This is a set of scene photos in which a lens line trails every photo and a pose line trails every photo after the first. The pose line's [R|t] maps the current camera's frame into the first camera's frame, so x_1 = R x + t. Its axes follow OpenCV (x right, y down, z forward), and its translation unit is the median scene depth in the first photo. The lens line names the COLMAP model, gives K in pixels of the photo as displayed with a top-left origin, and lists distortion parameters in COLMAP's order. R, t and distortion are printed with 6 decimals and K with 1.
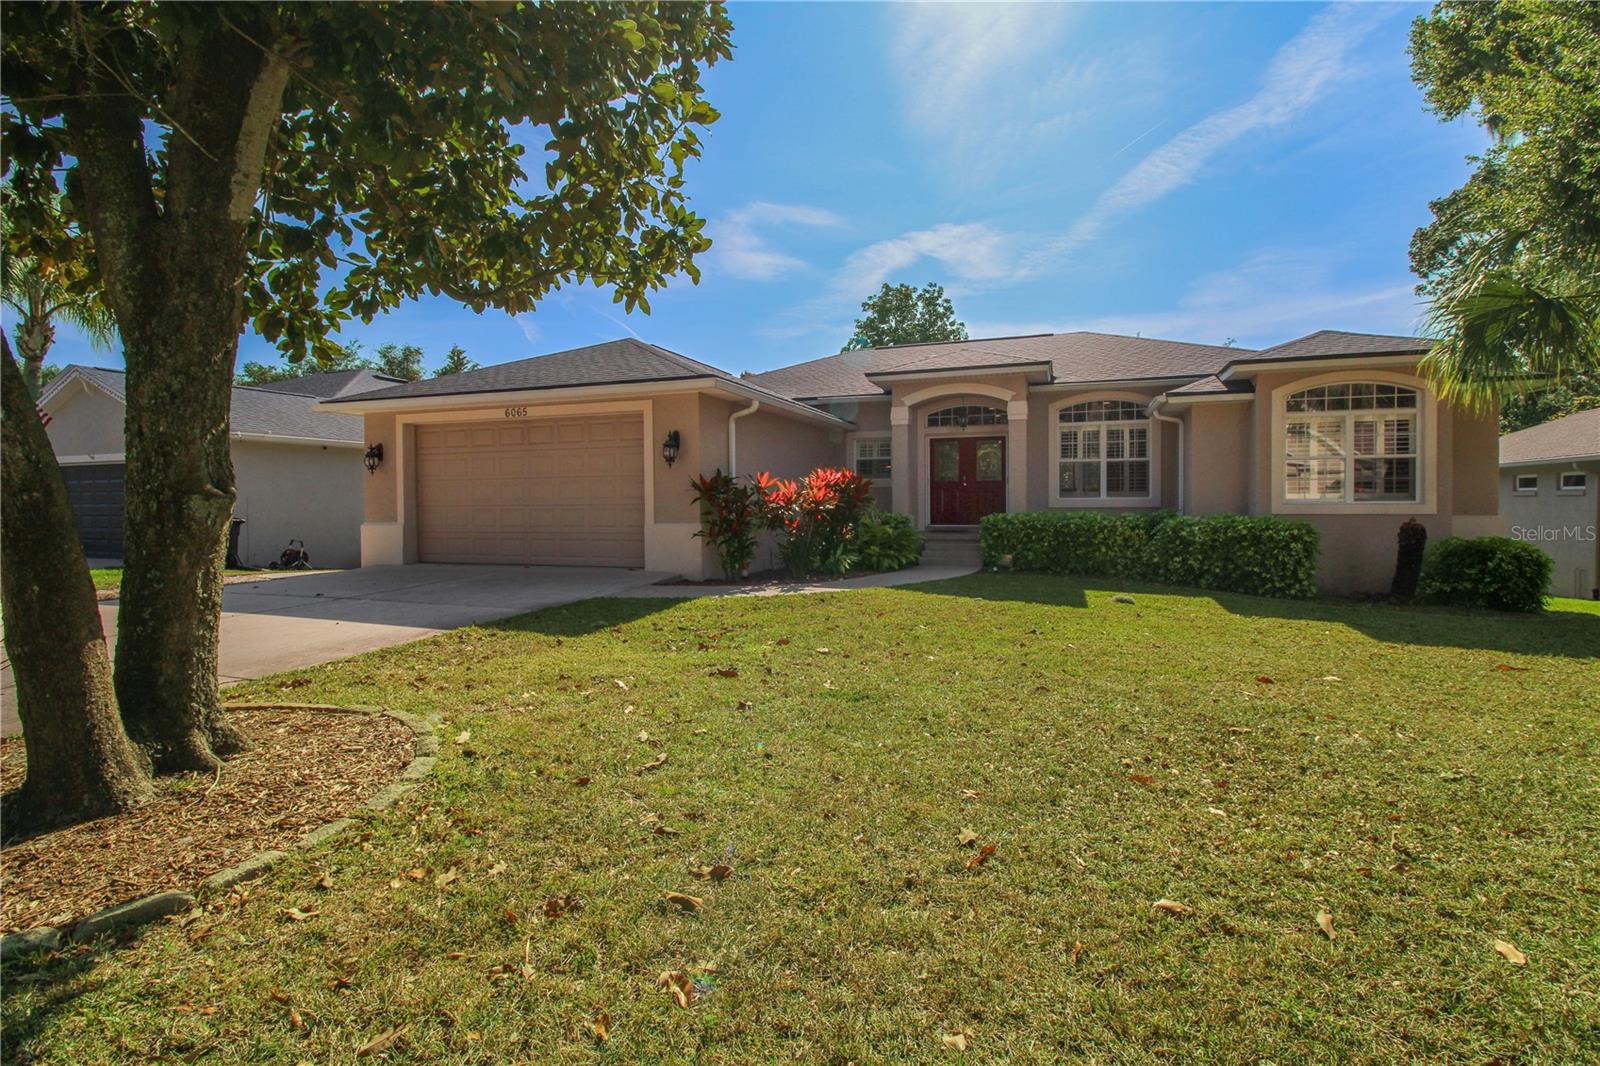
lens RADIAL K [[738.8, 0, 814.4], [0, 738.8, 514.8], [0, 0, 1]] dist [0.001400, -0.014533]
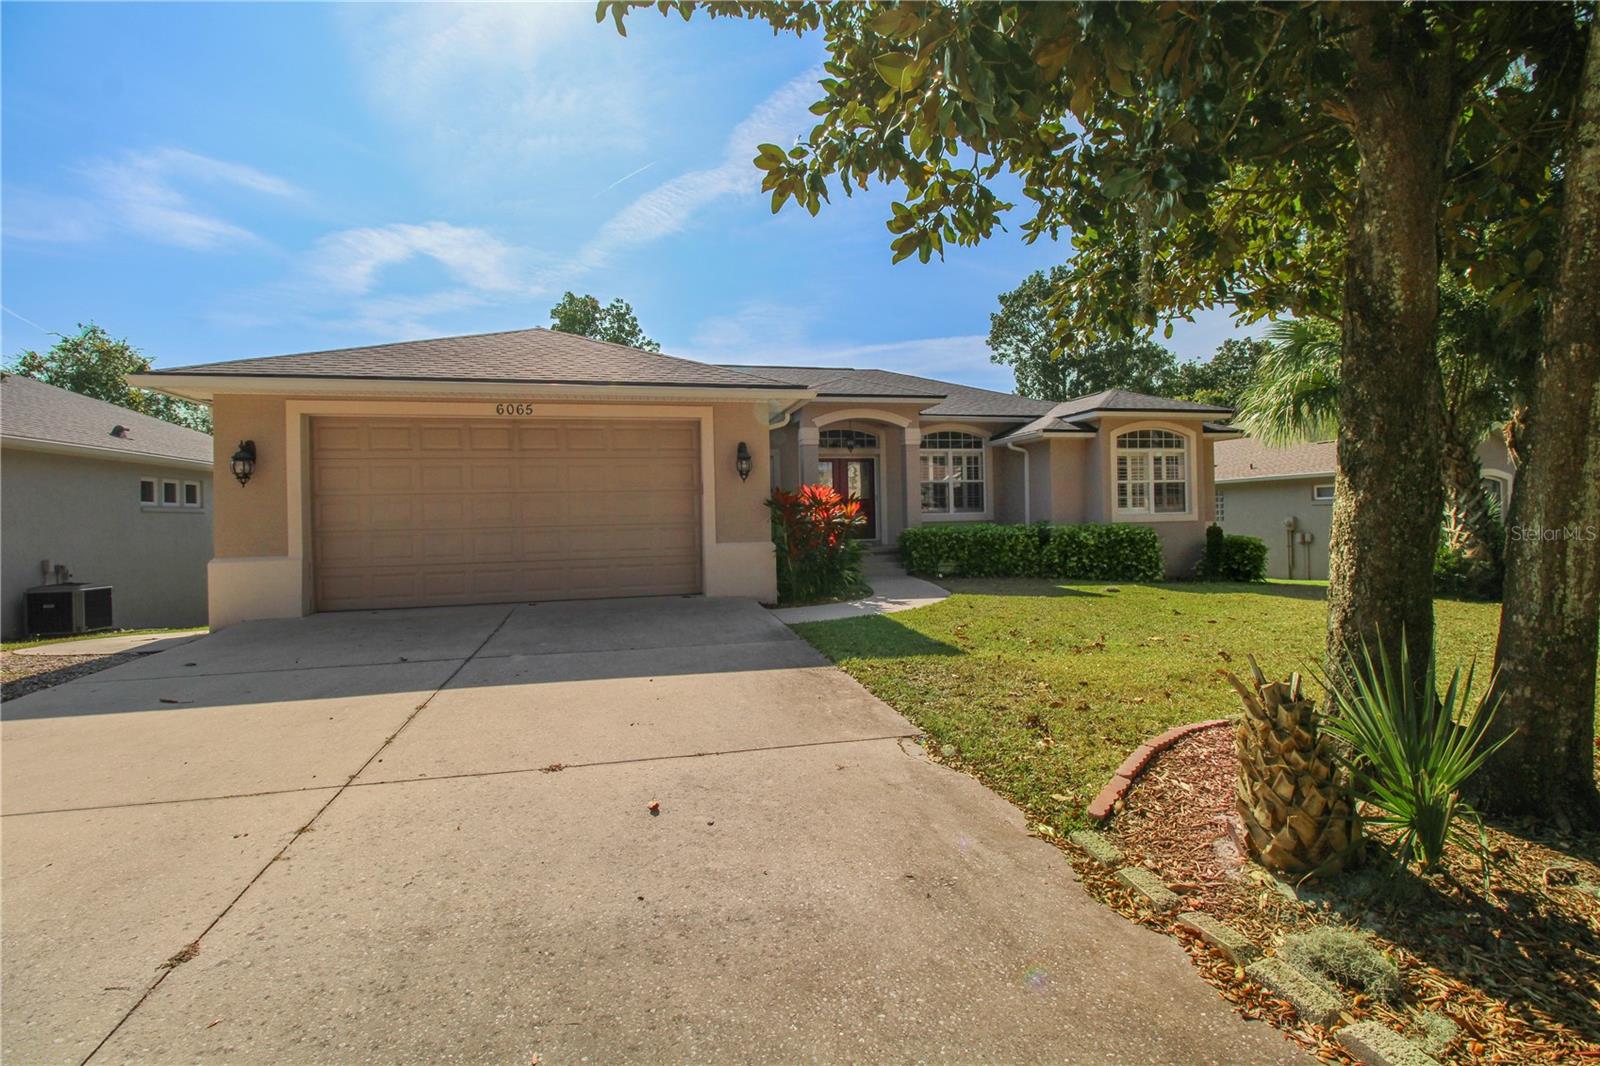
lens RADIAL K [[738.8, 0, 814.4], [0, 738.8, 514.8], [0, 0, 1]] dist [0.001400, -0.014533]
pose [[0.835356, -0.009762, 0.549623, -0.561735], [0.025392, 0.999460, -0.020840, -0.001212], [-0.549123, 0.031365, 0.835153, 0.163115]]
